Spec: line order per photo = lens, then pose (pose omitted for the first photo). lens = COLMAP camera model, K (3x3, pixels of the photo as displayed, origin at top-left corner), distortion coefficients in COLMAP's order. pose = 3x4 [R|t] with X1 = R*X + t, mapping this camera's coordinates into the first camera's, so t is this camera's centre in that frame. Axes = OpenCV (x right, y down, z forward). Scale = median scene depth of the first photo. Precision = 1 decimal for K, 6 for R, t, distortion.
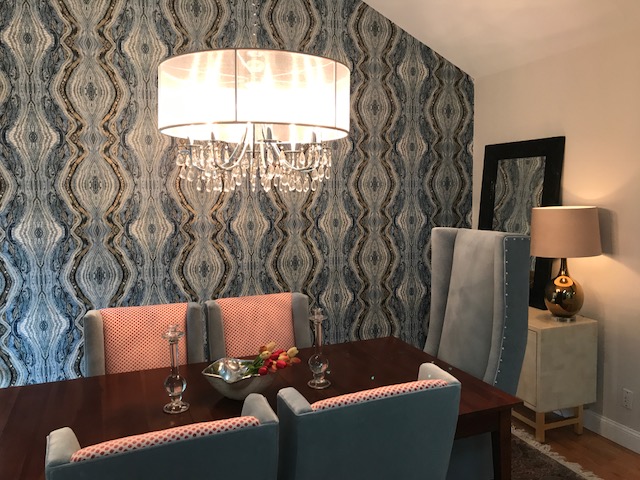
lens RADIAL K [[513.7, 0, 317.5], [0, 513.7, 236.5], [0, 0, 1]] dist [0.033354, -0.017534]
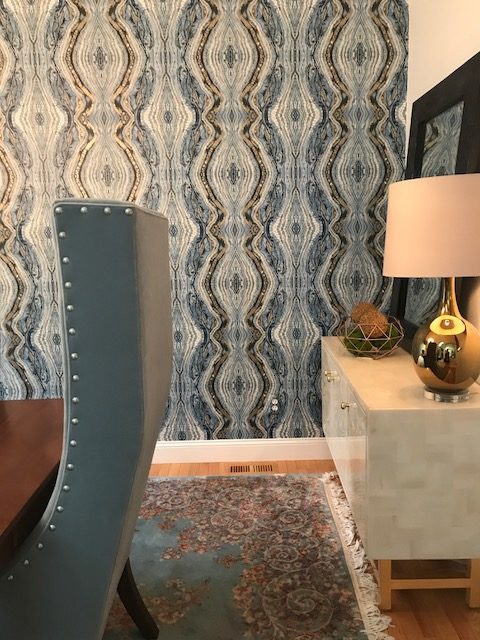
lens RADIAL K [[520.1, 0, 241.5], [0, 520.1, 315.5], [0, 0, 1]] dist [0.007356, -0.002044]
pose [[0.935443, 0.048935, -0.350074, 0.427477], [-0.024557, 0.996975, 0.073741, 0.039338], [0.352623, -0.060384, 0.933815, 0.398976]]
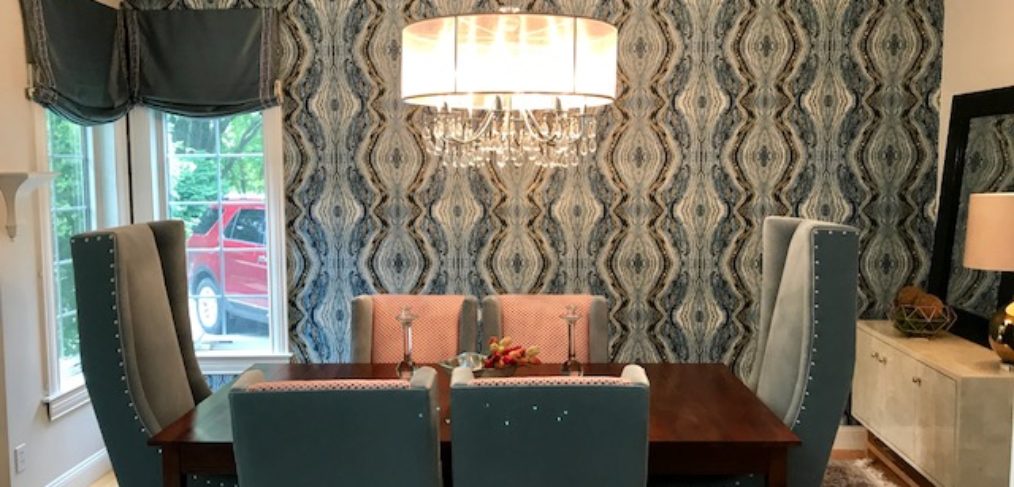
lens RADIAL K [[809.8, 0, 508.2], [0, 809.8, 241.7], [0, 0, 1]] dist [0.028667, -0.019735]
pose [[0.920149, 0.042350, -0.389271, 0.258518], [-0.039570, 0.999102, 0.015161, 0.011364], [0.389564, 0.001453, 0.920998, -0.163317]]
